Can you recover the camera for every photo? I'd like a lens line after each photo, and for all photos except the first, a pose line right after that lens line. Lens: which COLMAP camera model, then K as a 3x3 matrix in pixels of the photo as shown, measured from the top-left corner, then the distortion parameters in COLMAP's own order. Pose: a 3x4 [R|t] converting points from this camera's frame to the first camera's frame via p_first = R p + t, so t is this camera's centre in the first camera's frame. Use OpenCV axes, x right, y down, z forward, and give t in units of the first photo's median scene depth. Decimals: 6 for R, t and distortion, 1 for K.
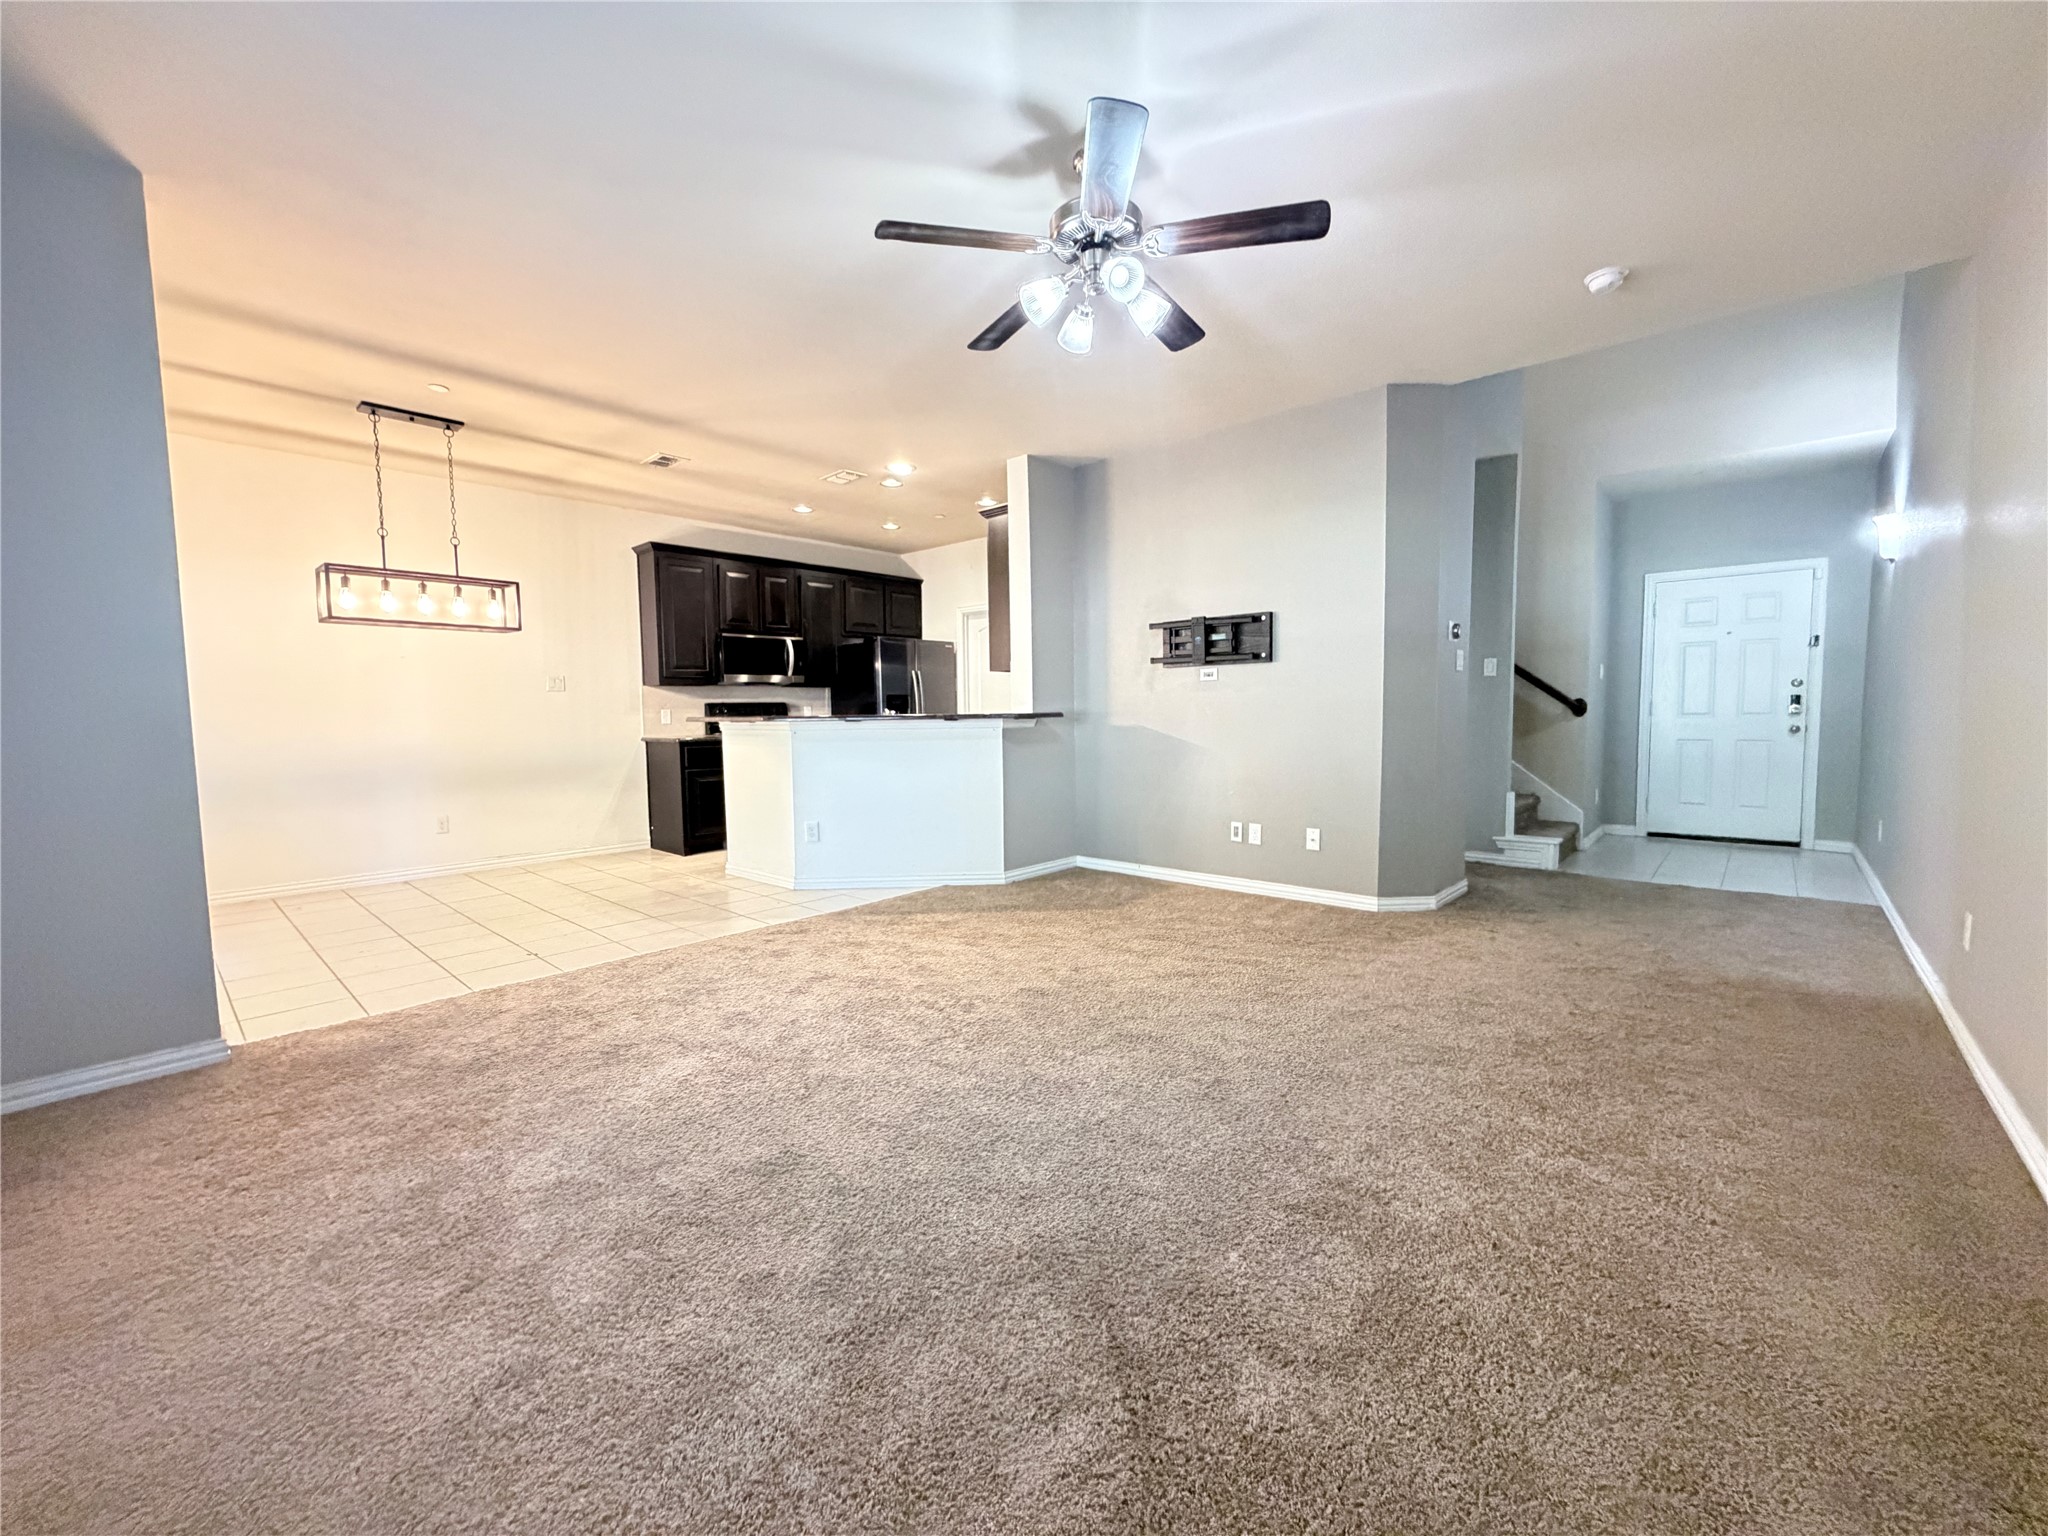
lens RADIAL K [[815.2, 0, 1023.3], [0, 815.2, 763.4], [0, 0, 1]] dist [-0.001988, 0.000942]
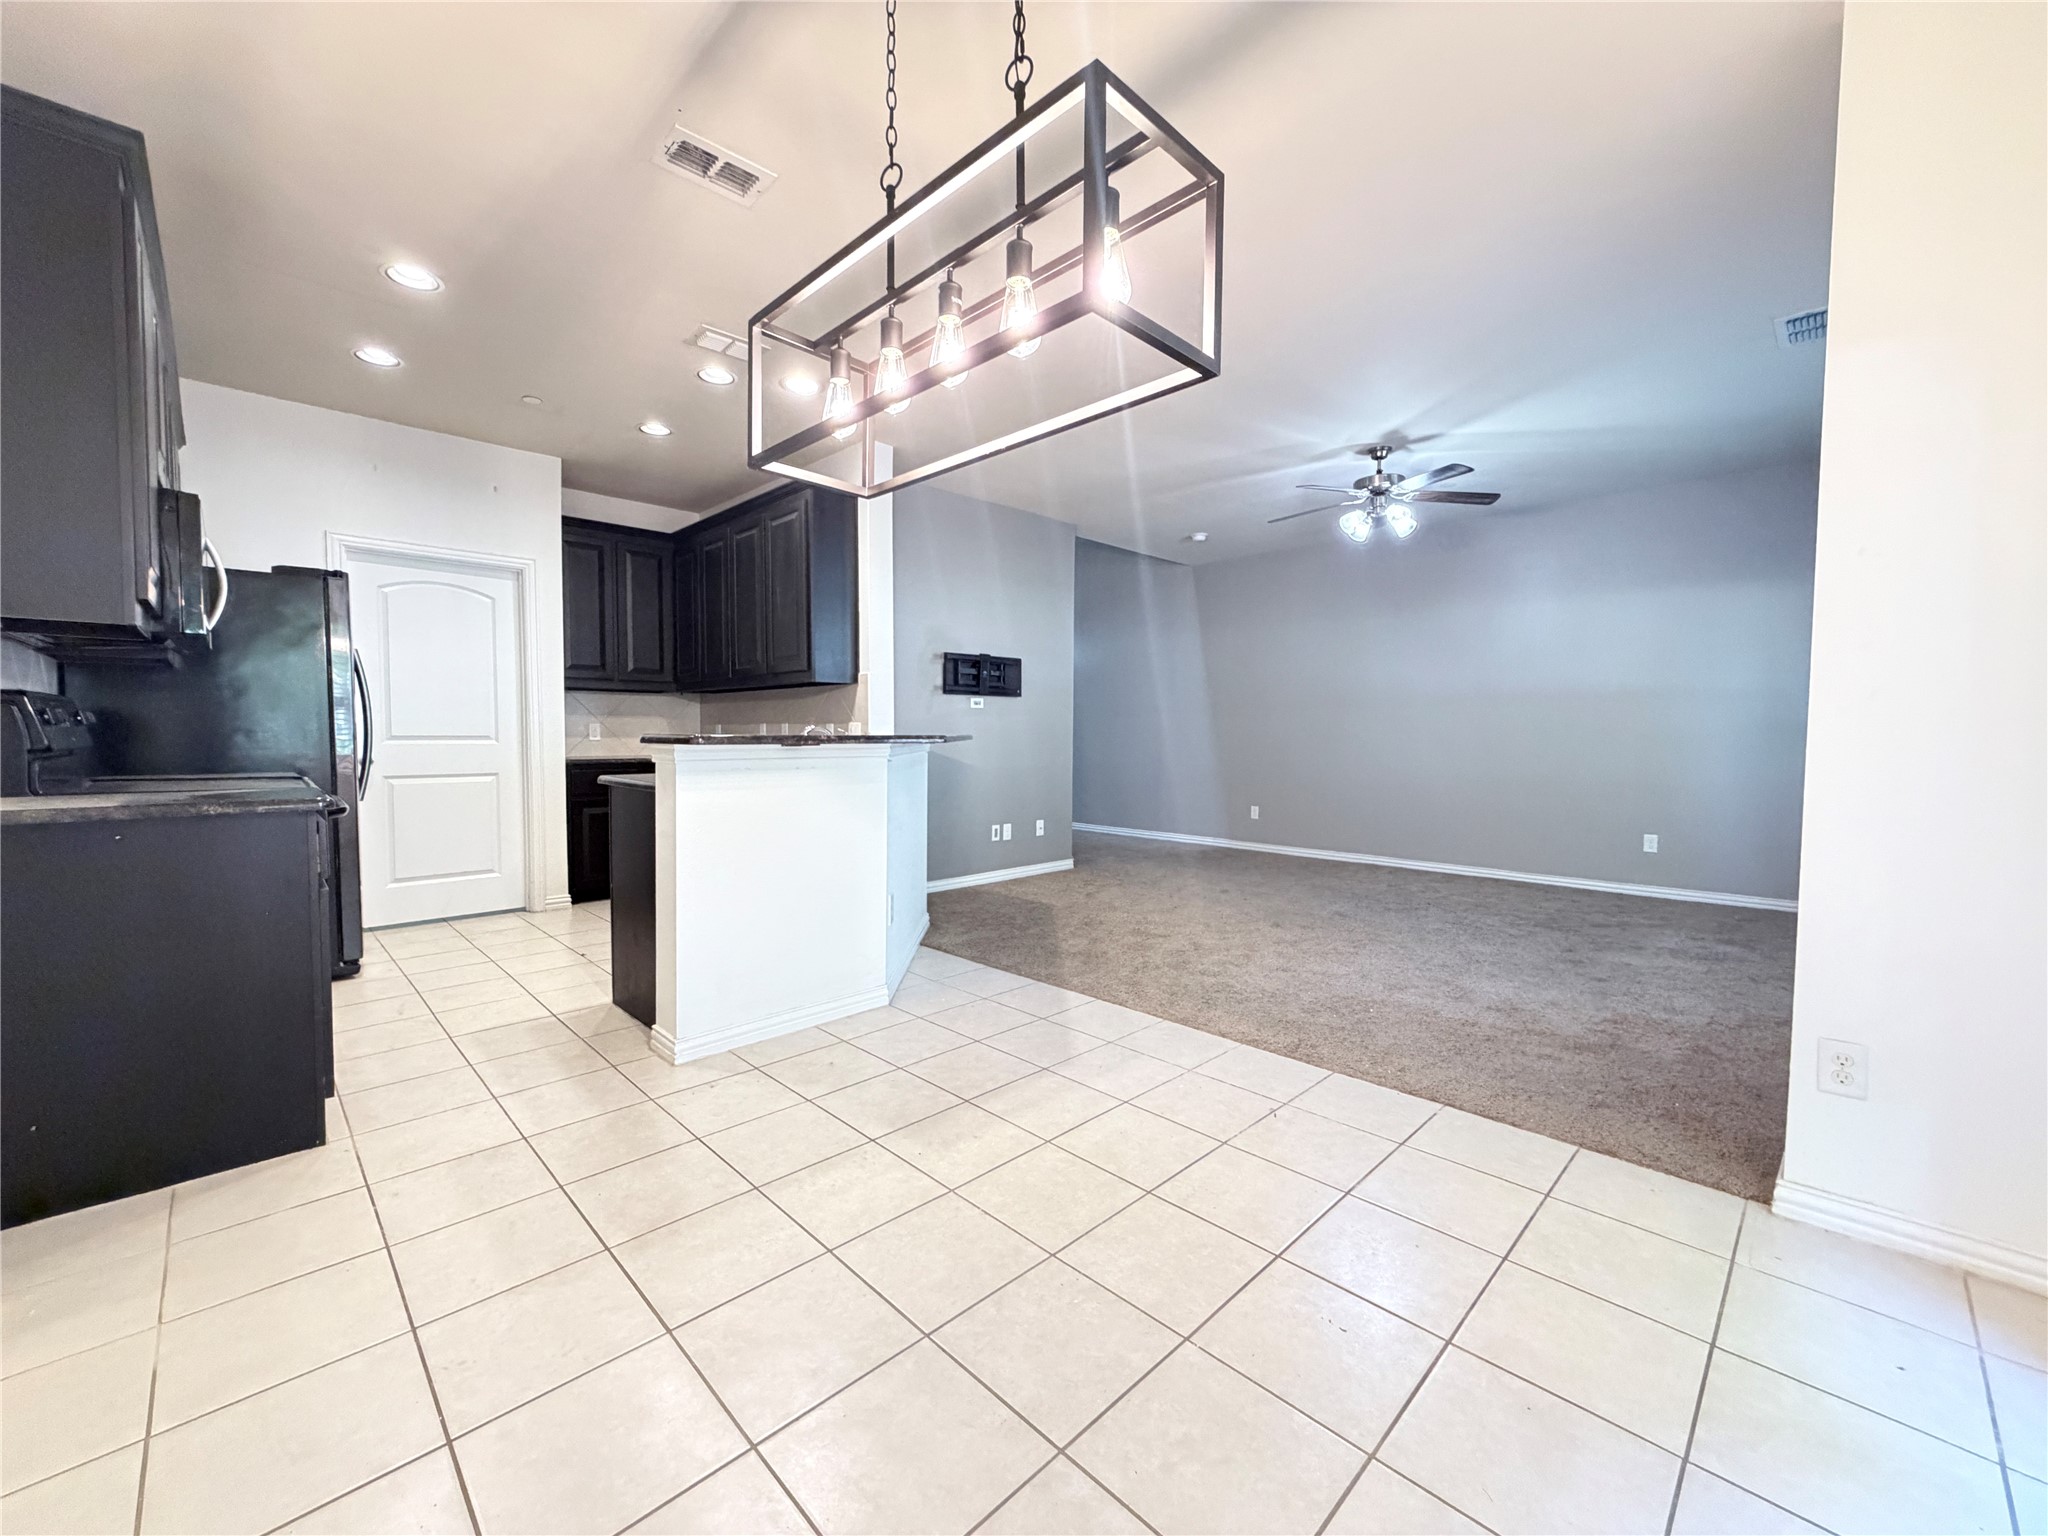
lens RADIAL K [[815.2, 0, 1015.1], [0, 815.2, 767.7], [0, 0, 1]] dist [-0.001988, 0.000942]
pose [[0.061455, -0.031365, 0.997617, -1.008988], [0.060178, 0.997804, 0.027663, -0.049148], [-0.996294, 0.058334, 0.063208, 0.937949]]
